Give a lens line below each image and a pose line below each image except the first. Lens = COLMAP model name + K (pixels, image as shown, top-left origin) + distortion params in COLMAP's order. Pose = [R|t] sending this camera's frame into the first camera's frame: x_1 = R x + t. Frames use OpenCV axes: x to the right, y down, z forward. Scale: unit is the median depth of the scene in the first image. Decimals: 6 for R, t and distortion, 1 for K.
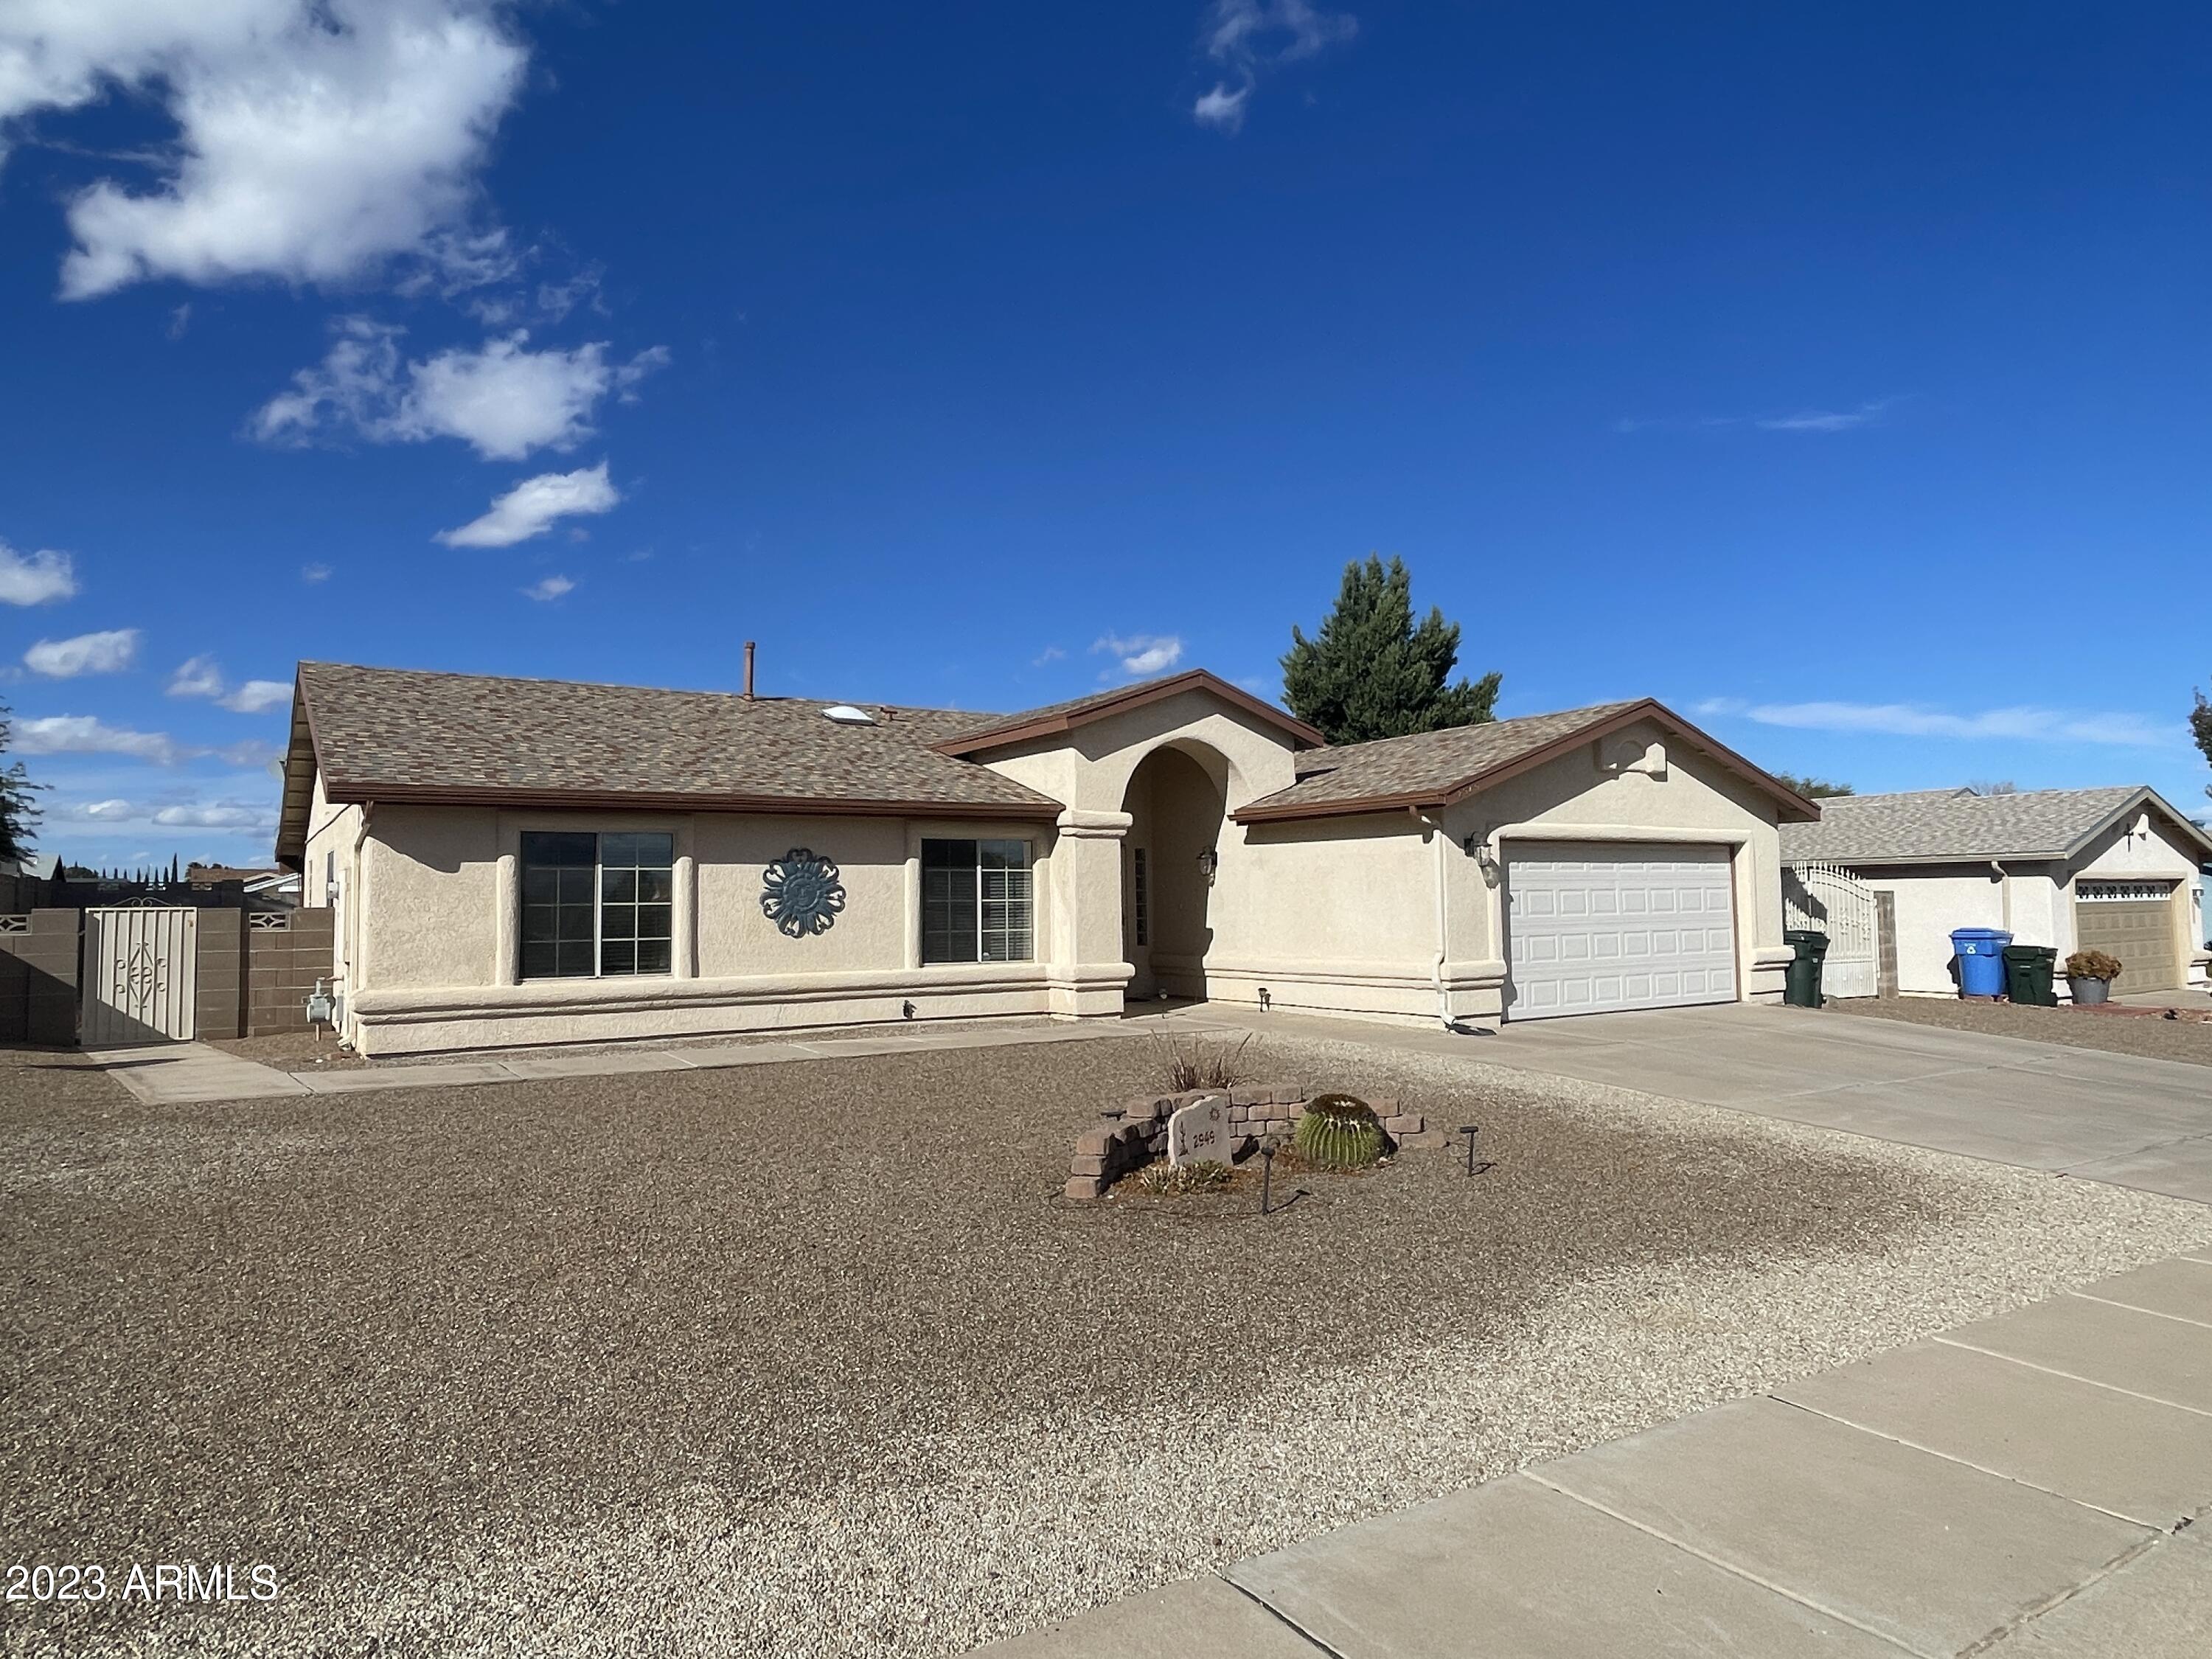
lens RADIAL K [[1336.7, 0, 1107.6], [0, 1336.7, 822.1], [0, 0, 1]] dist [0.001902, 0.000795]
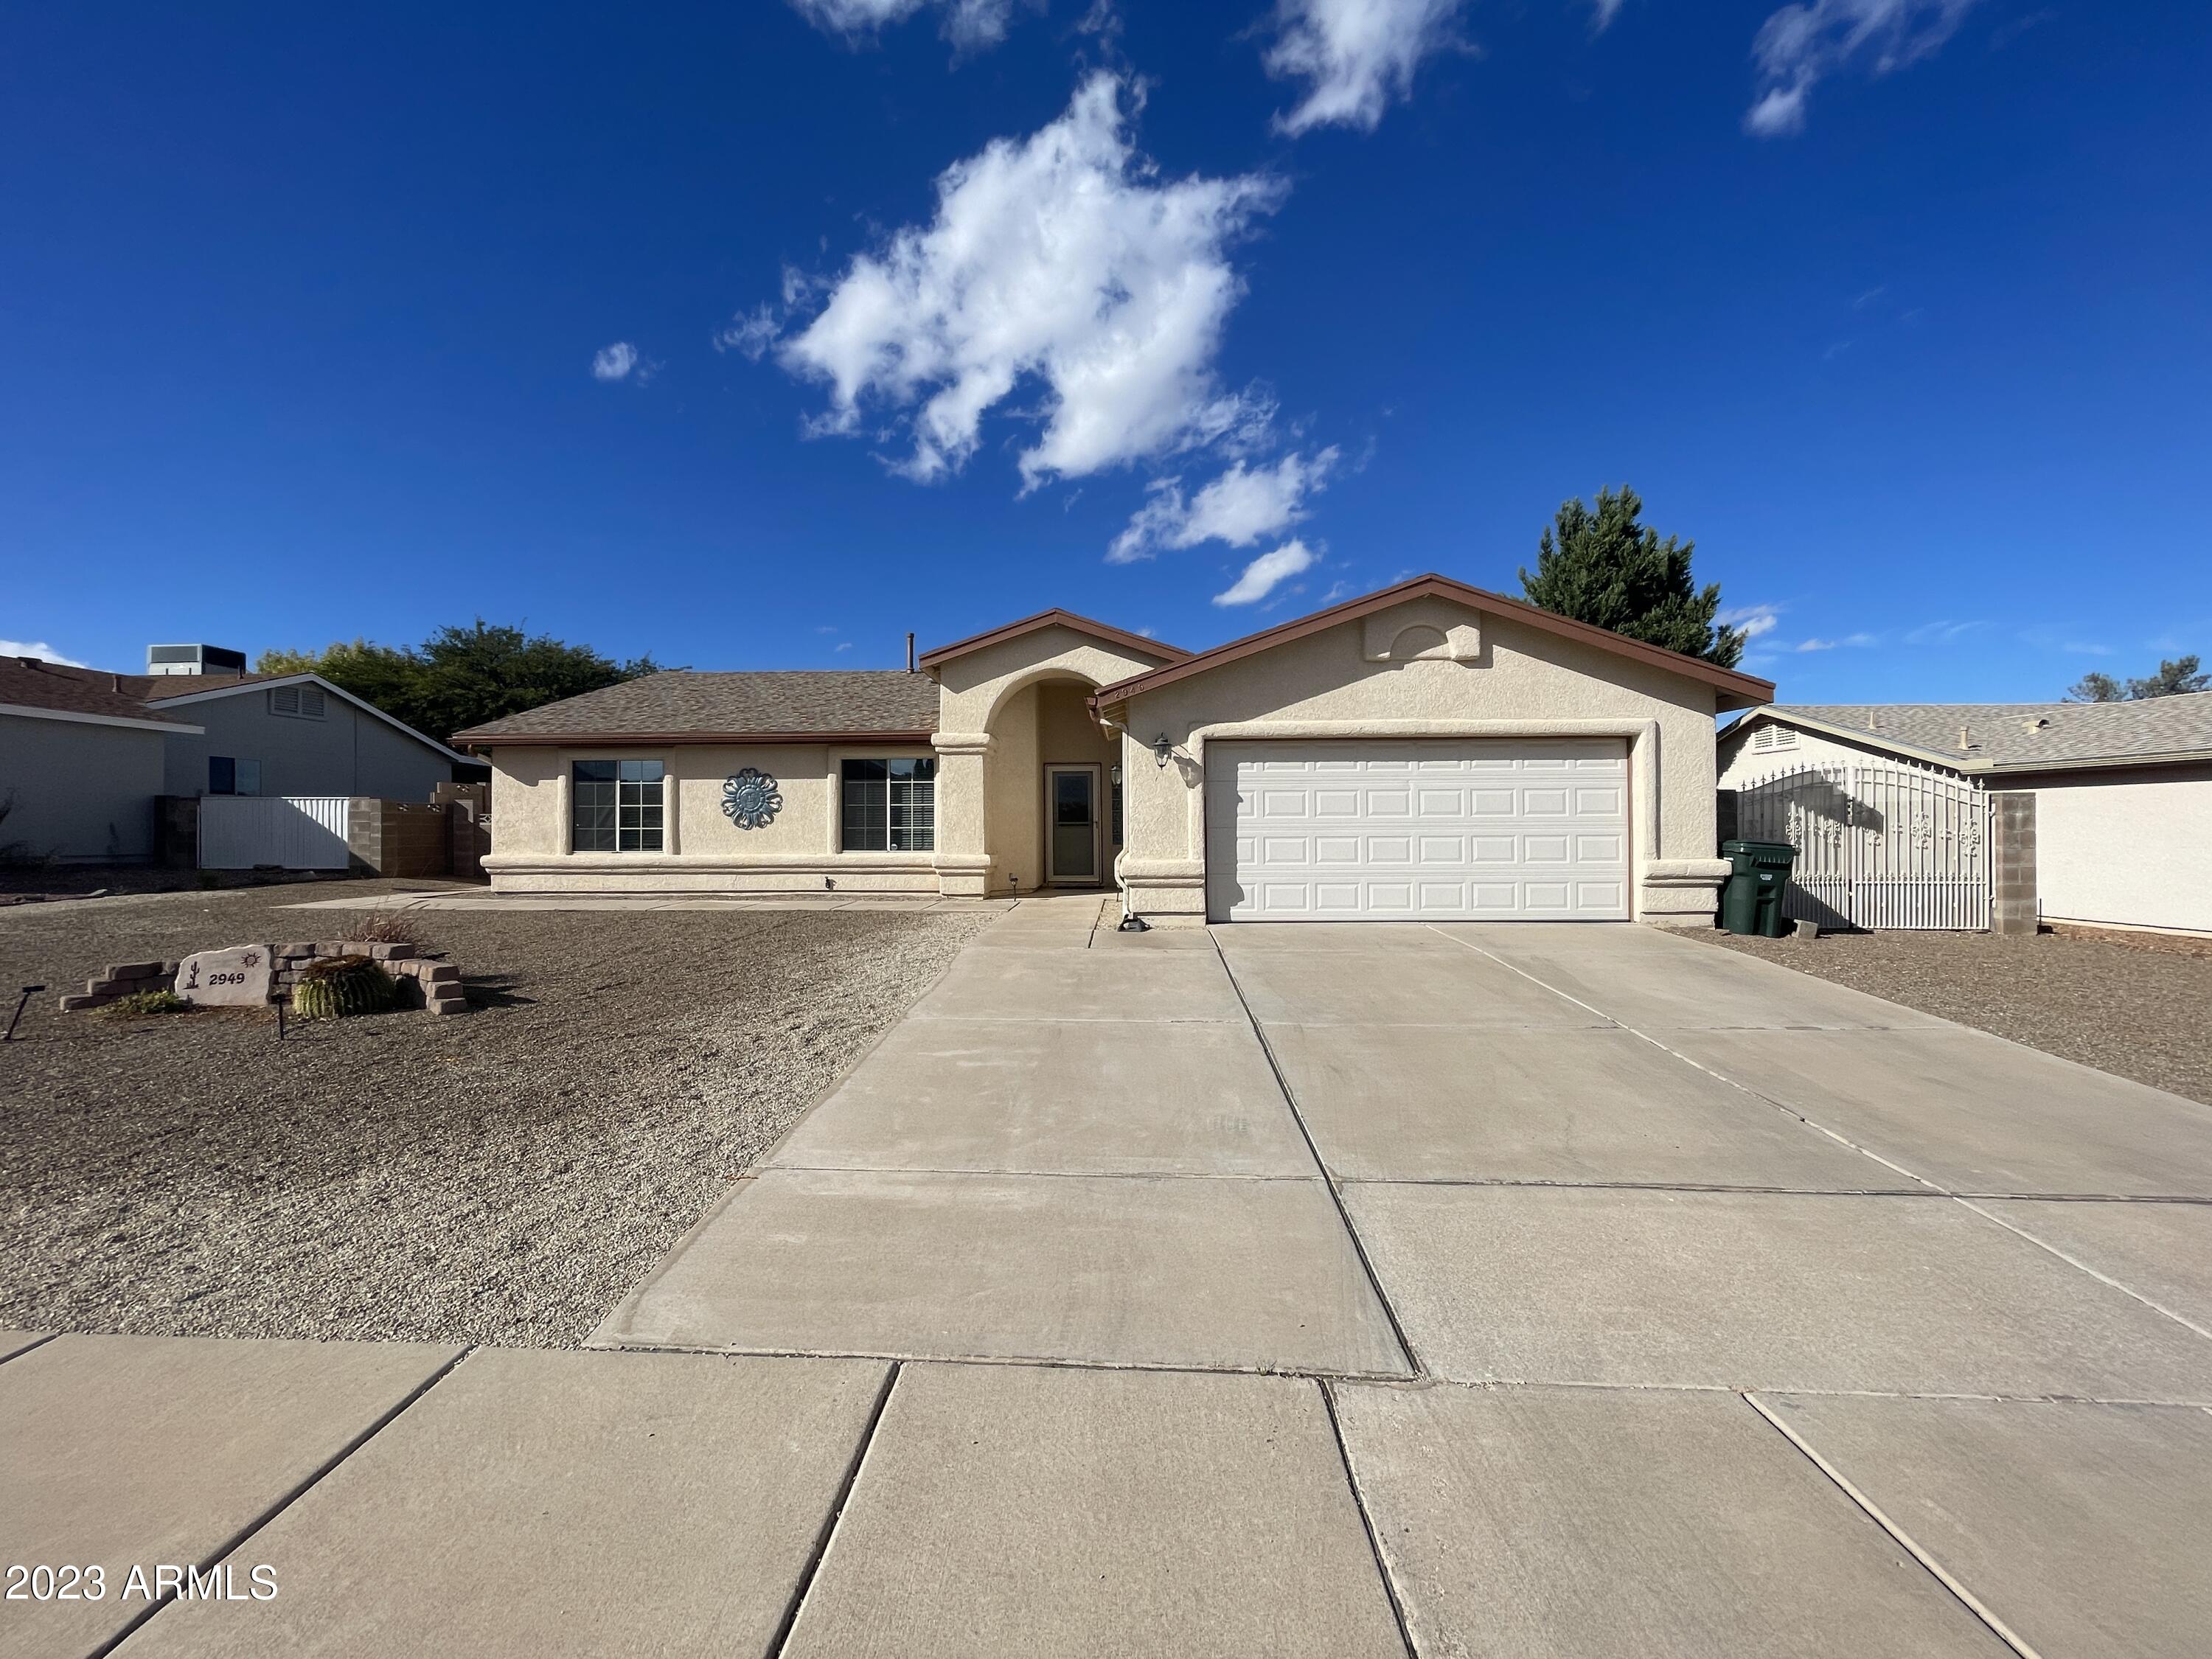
lens RADIAL K [[891.3, 0, 1103.8], [0, 891.3, 824.9], [0, 0, 1]] dist [0.008569, -0.000036]
pose [[0.822757, 0.006189, -0.568360, 0.583369], [0.027844, 0.998301, 0.051178, 0.038943], [0.567711, -0.057932, 0.821187, 0.390354]]
